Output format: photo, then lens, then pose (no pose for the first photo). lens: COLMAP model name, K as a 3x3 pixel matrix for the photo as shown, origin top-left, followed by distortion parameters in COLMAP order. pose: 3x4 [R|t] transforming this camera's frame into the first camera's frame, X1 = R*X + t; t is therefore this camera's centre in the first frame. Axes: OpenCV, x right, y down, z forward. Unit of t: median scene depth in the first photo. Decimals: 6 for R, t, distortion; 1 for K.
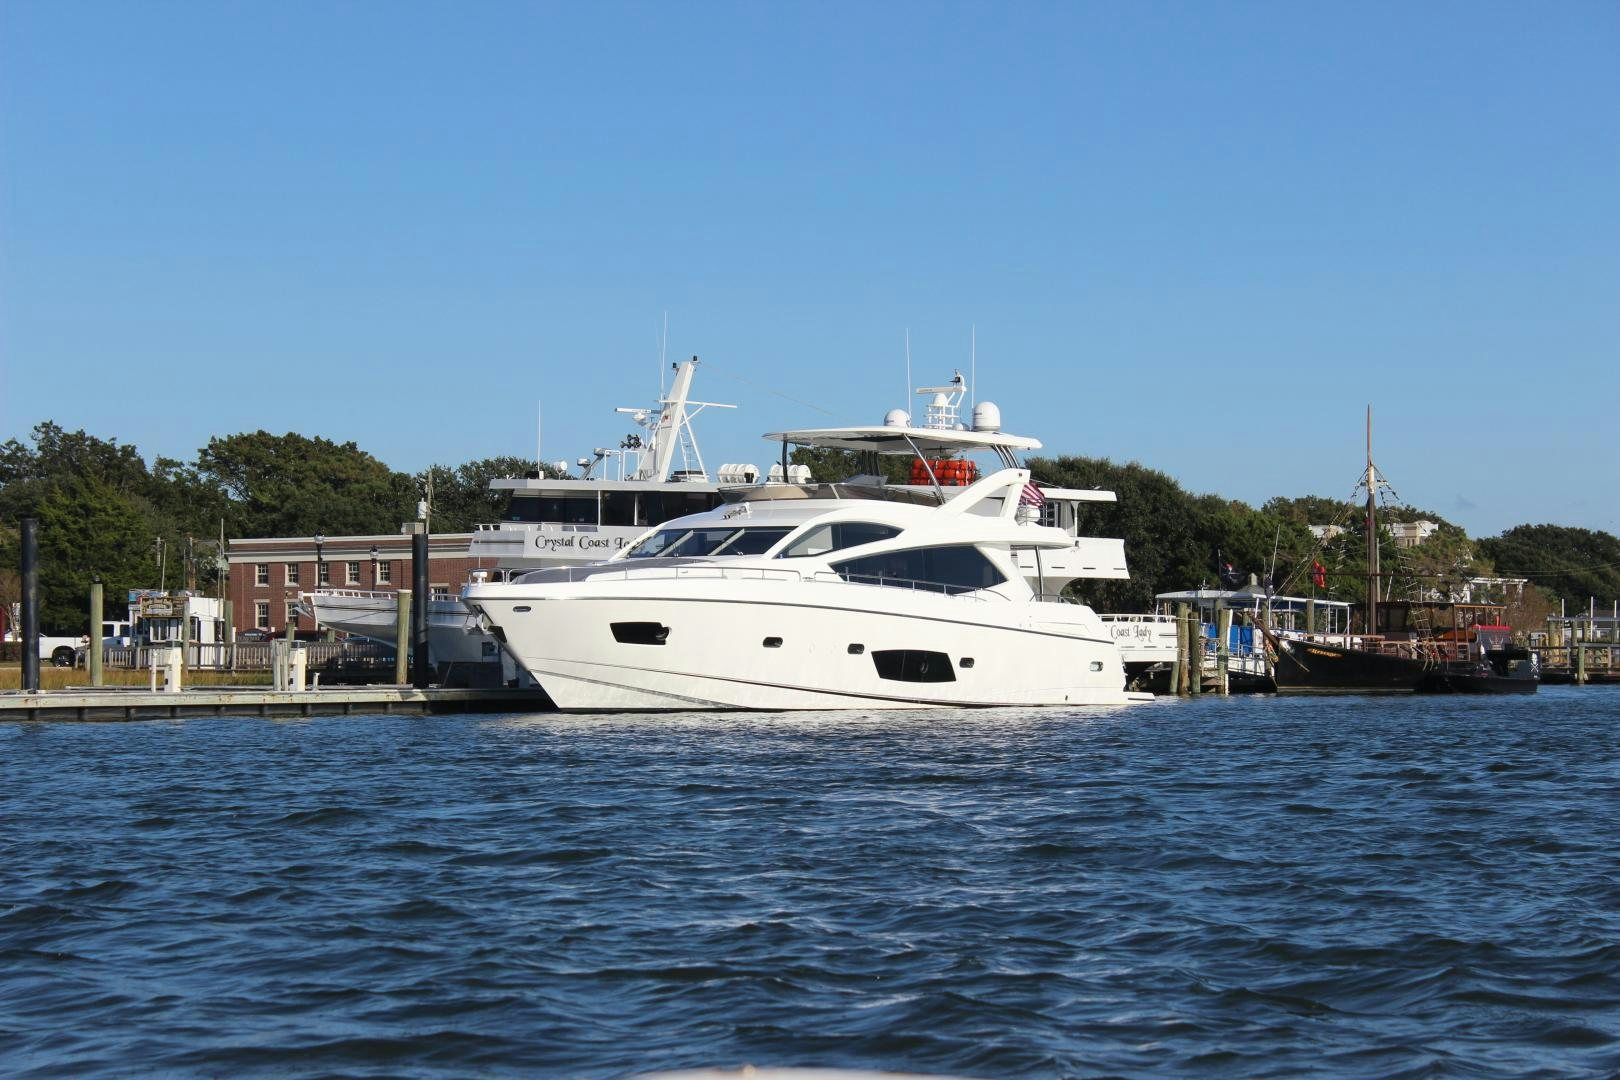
lens RADIAL K [[4067.6, 0, 810.0], [0, 4067.6, 540.0], [0, 0, 1]] dist [0.111972, 0.504258]
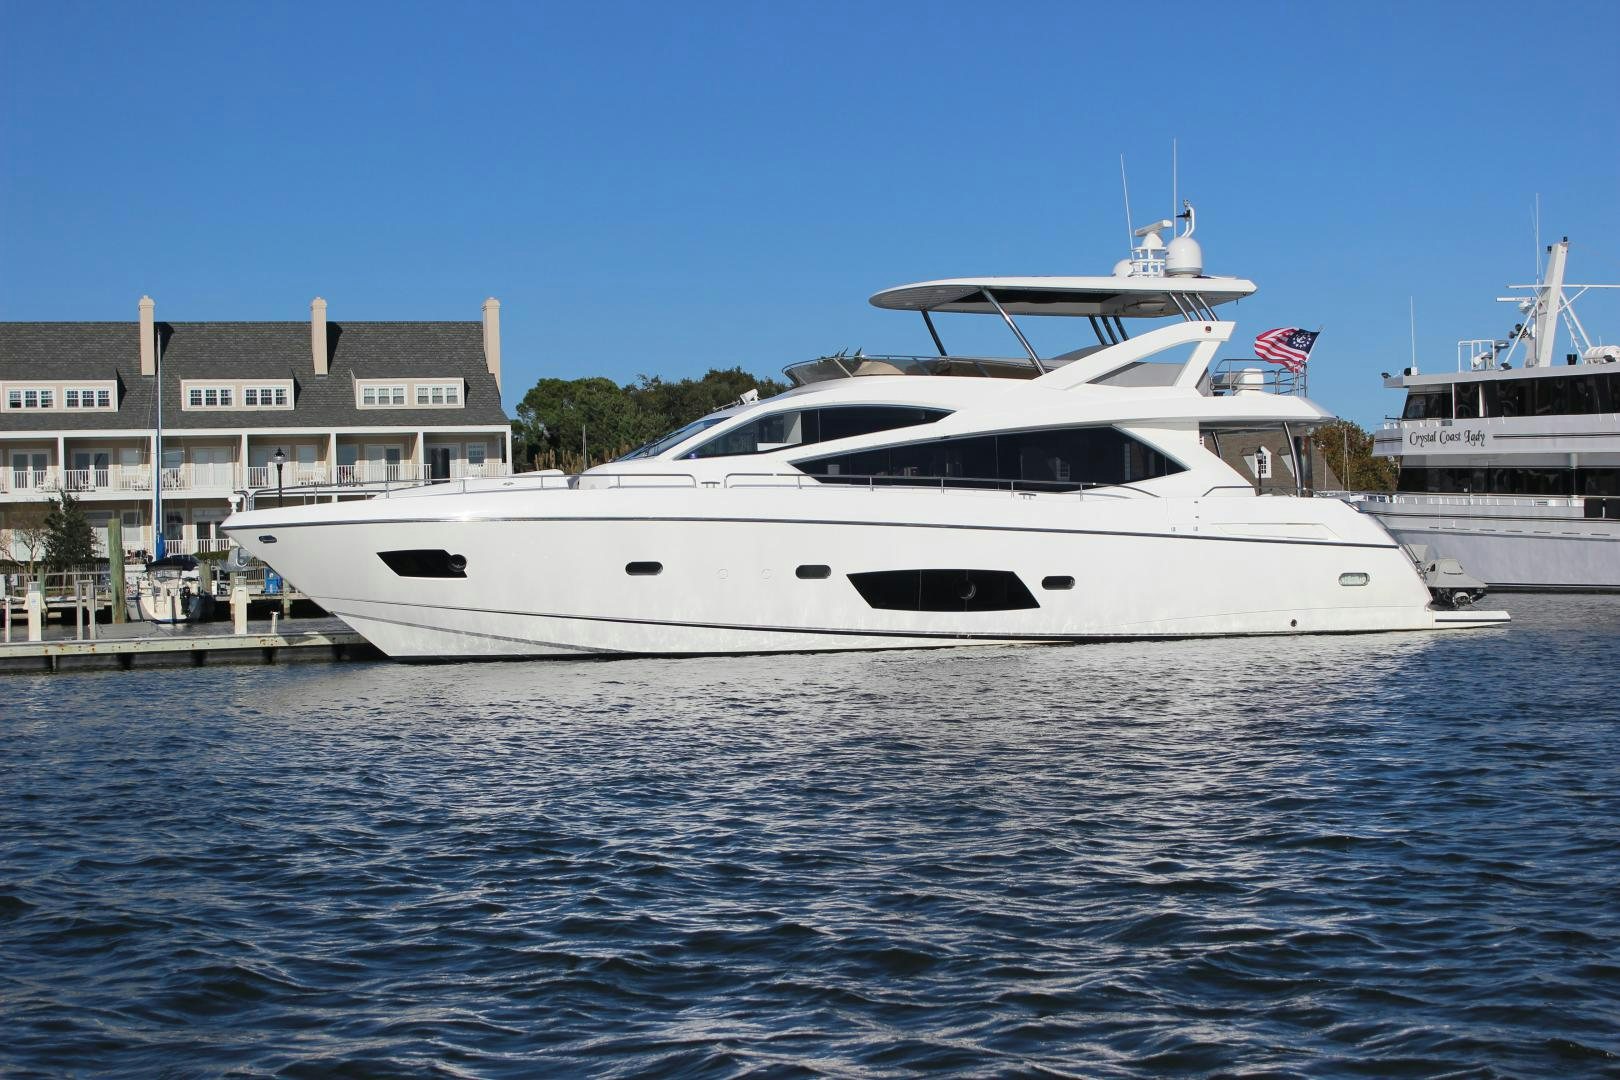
lens RADIAL K [[2548.1, 0, 708.0], [0, 2548.1, 540.4], [0, 0, 1]] dist [-0.025379, -0.060318]
pose [[0.762519, -0.026586, -0.646420, 0.293937], [0.046345, 0.998833, 0.013589, 0.012876], [0.645304, -0.040320, 0.762861, 0.597564]]
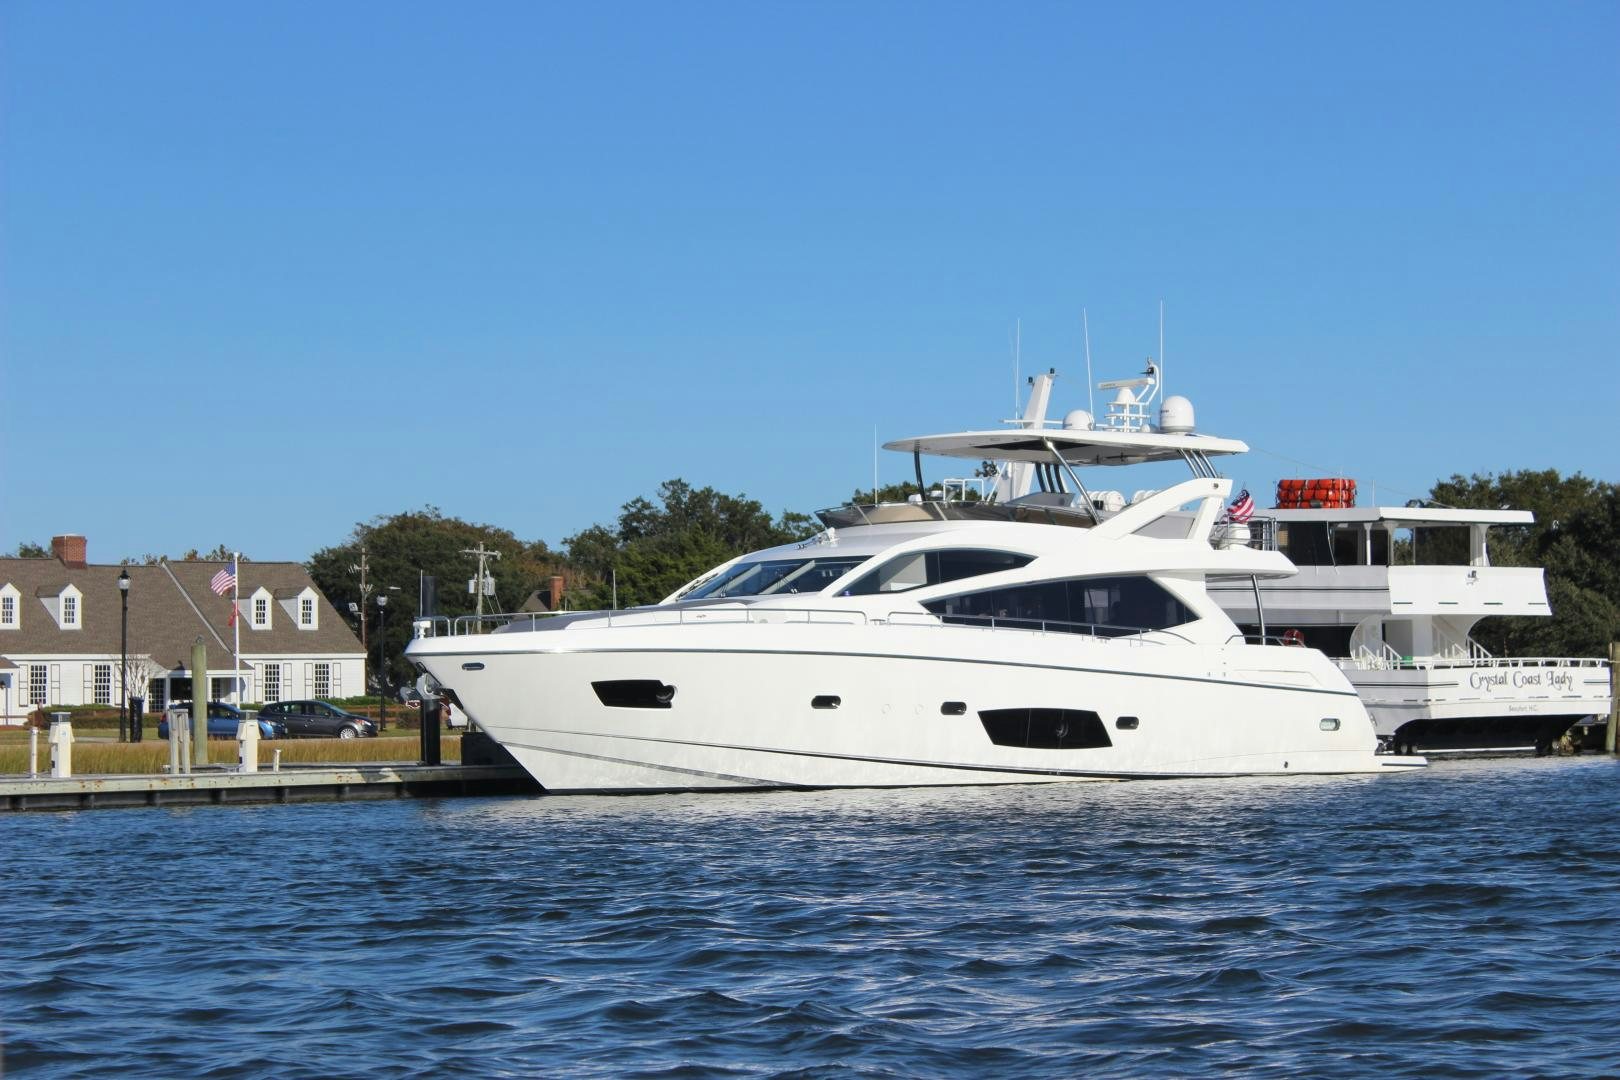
lens RADIAL K [[4067.6, 0, 810.0], [0, 4067.6, 540.0], [0, 0, 1]] dist [0.111972, 0.504258]
pose [[0.978687, -0.024904, -0.203844, 0.140600], [0.022137, 0.999629, -0.015845, 0.005652], [0.204163, 0.010994, 0.978875, 0.209194]]
